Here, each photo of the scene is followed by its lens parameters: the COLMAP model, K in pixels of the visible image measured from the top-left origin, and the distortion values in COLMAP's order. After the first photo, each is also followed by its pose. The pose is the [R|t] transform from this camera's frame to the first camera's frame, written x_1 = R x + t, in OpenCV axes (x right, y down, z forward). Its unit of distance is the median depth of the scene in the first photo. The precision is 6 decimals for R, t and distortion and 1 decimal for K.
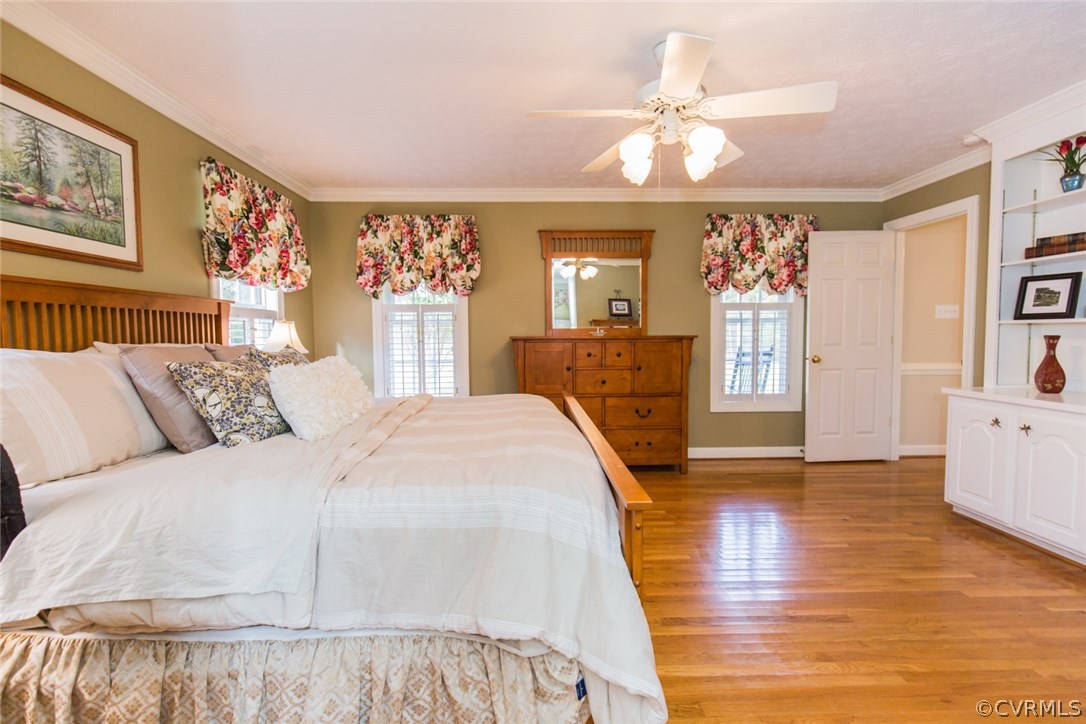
lens RADIAL K [[485.1, 0, 546.8], [0, 485.1, 358.9], [0, 0, 1]] dist [0.005994, -0.000054]
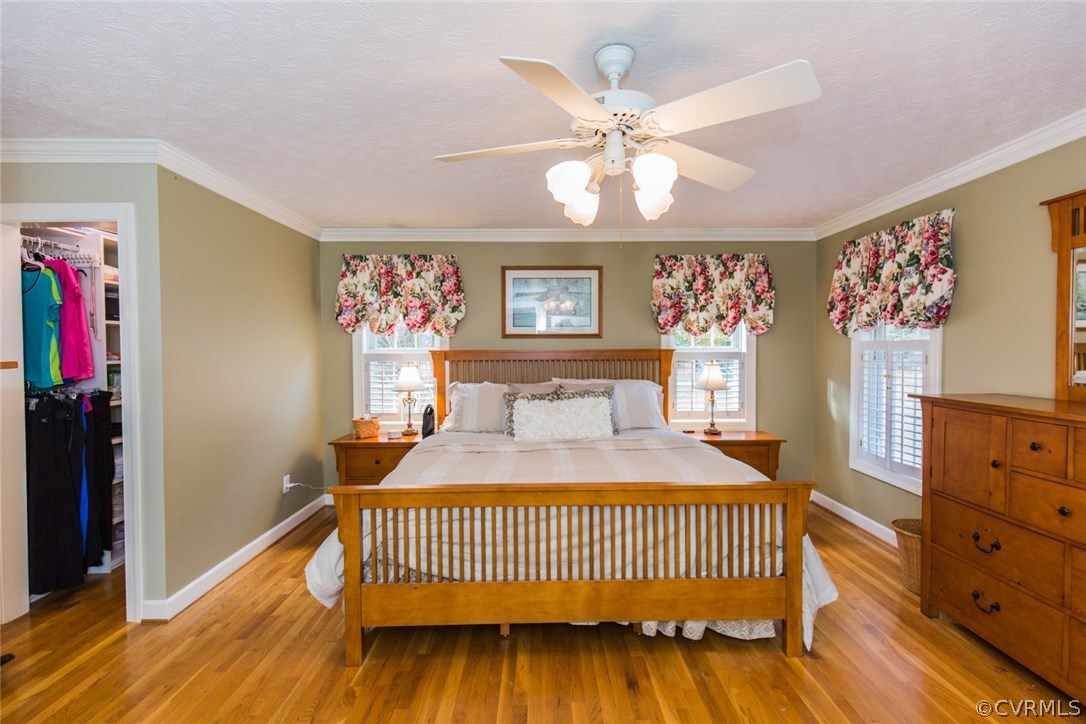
lens RADIAL K [[485.1, 0, 546.8], [0, 485.1, 358.9], [0, 0, 1]] dist [0.005994, -0.000054]
pose [[-0.009319, 0.026725, -0.999599, 0.759027], [-0.047121, 0.998521, 0.027135, -0.113530], [0.998846, 0.047355, -0.008046, 0.653793]]
